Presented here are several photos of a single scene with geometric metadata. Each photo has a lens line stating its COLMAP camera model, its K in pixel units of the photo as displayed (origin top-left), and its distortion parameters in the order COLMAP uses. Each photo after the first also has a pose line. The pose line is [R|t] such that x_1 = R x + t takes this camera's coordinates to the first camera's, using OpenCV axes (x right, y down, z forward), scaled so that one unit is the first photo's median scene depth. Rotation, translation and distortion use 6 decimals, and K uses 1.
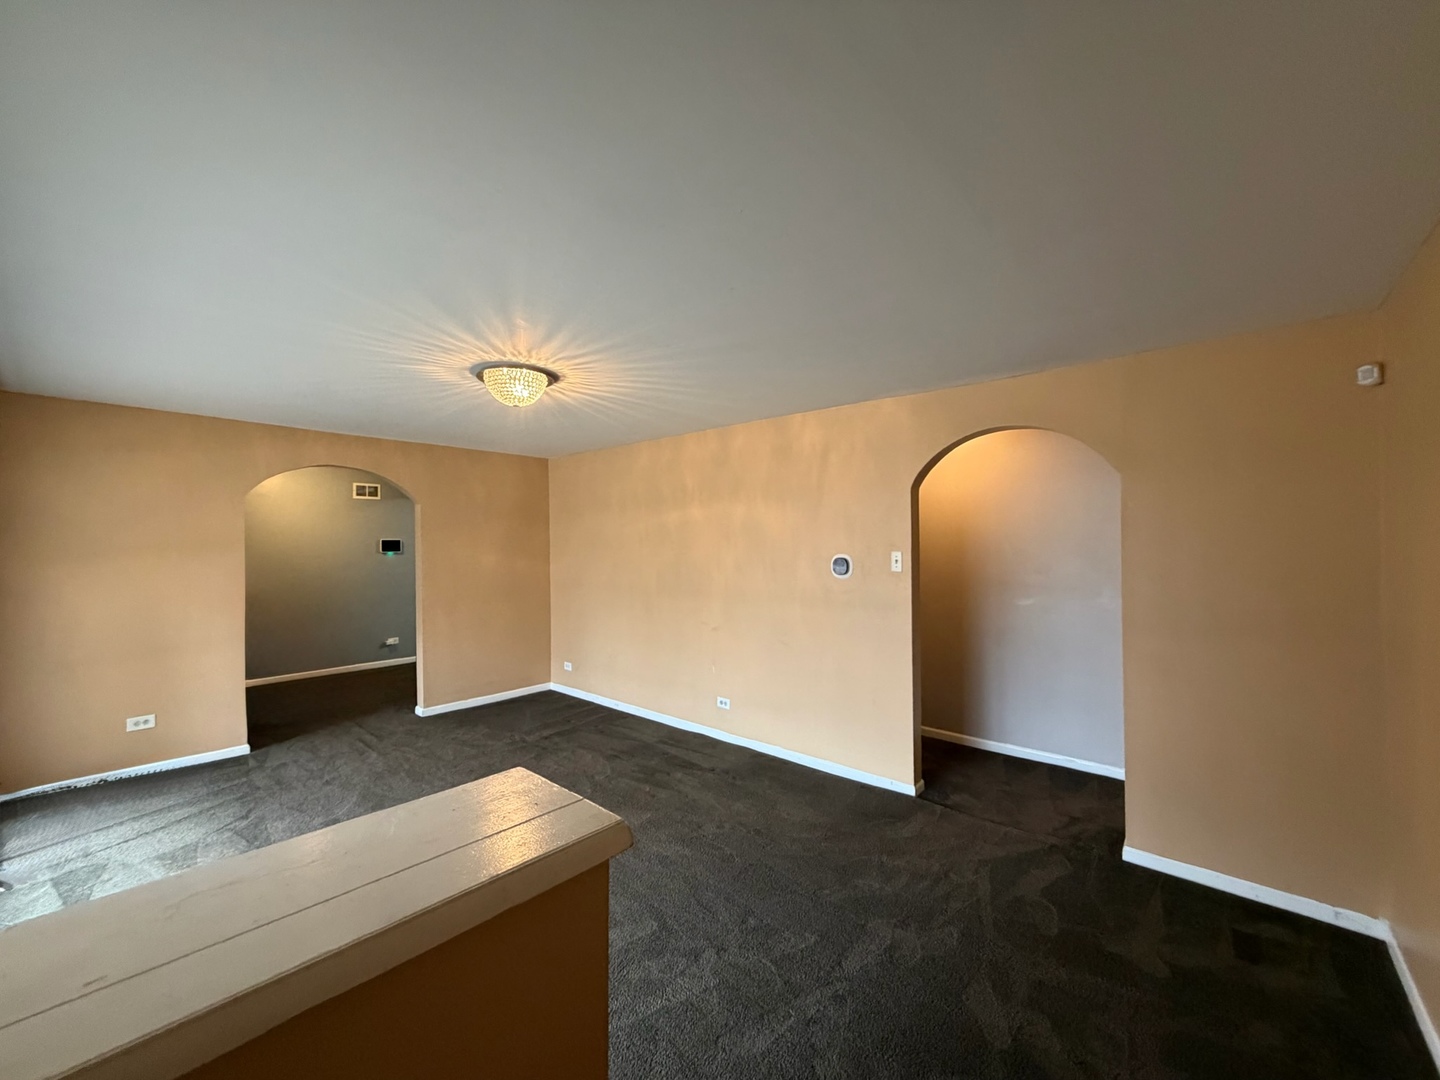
lens RADIAL K [[576.1, 0, 720.0], [0, 576.1, 540.0], [0, 0, 1]] dist [0.000672, 0.000088]
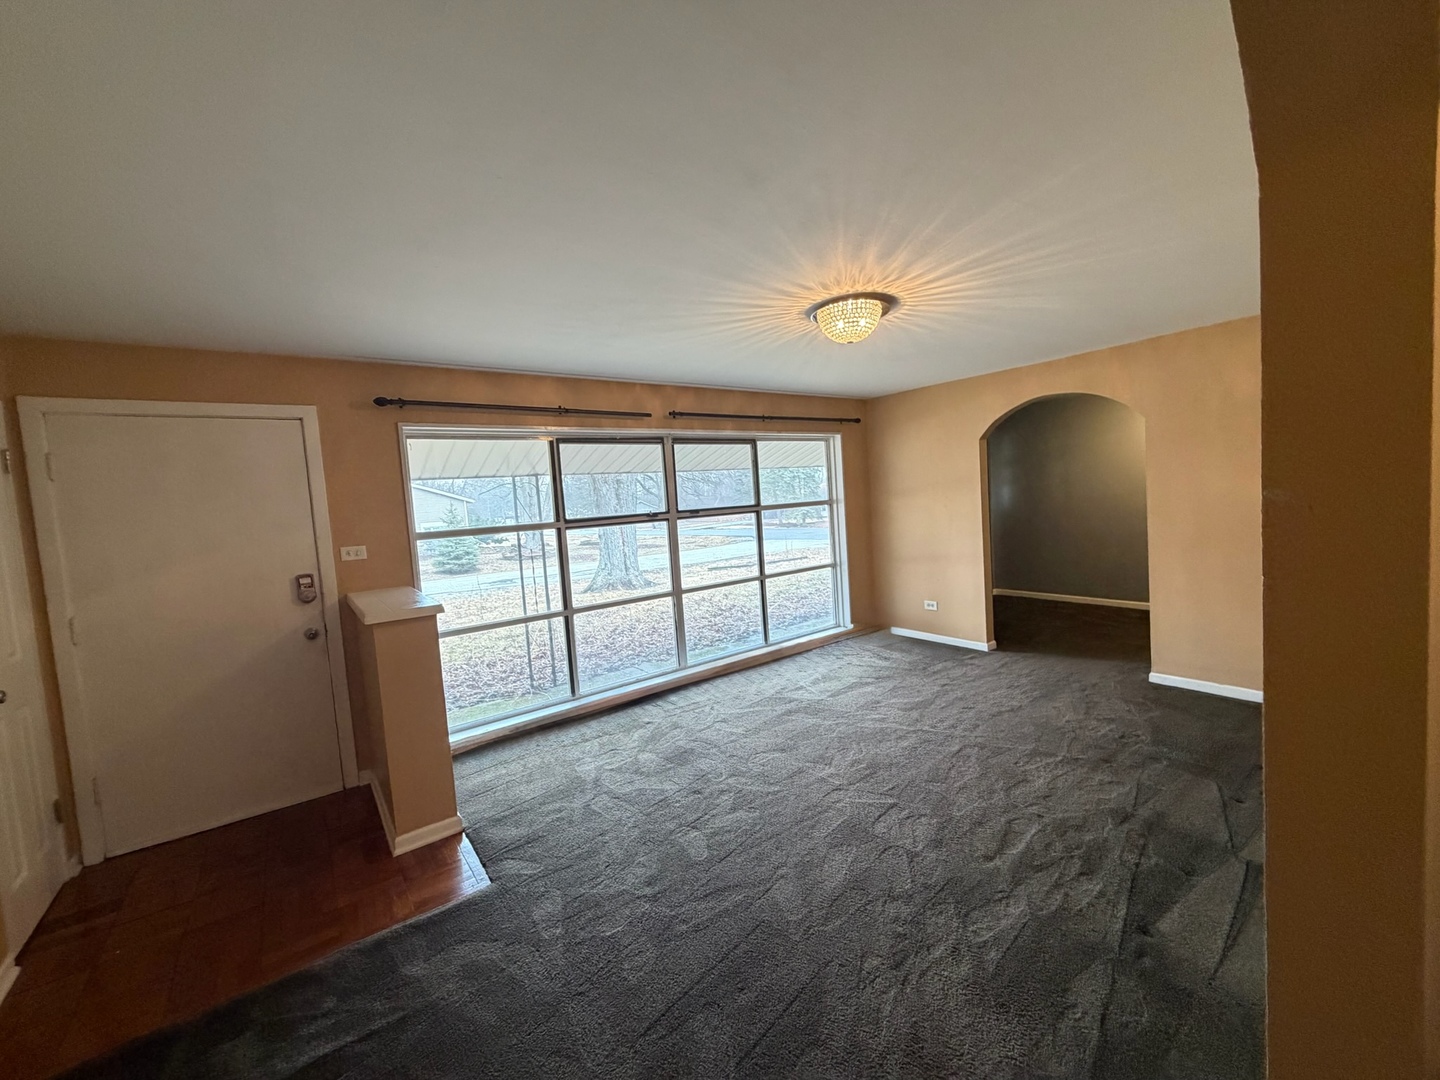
lens RADIAL K [[576.1, 0, 720.0], [0, 576.1, 540.0], [0, 0, 1]] dist [0.000672, 0.000088]
pose [[-0.205952, 0.085462, -0.974823, 0.544794], [0.072216, 0.994790, 0.071955, 0.006883], [0.975894, -0.055578, -0.211051, 0.821739]]
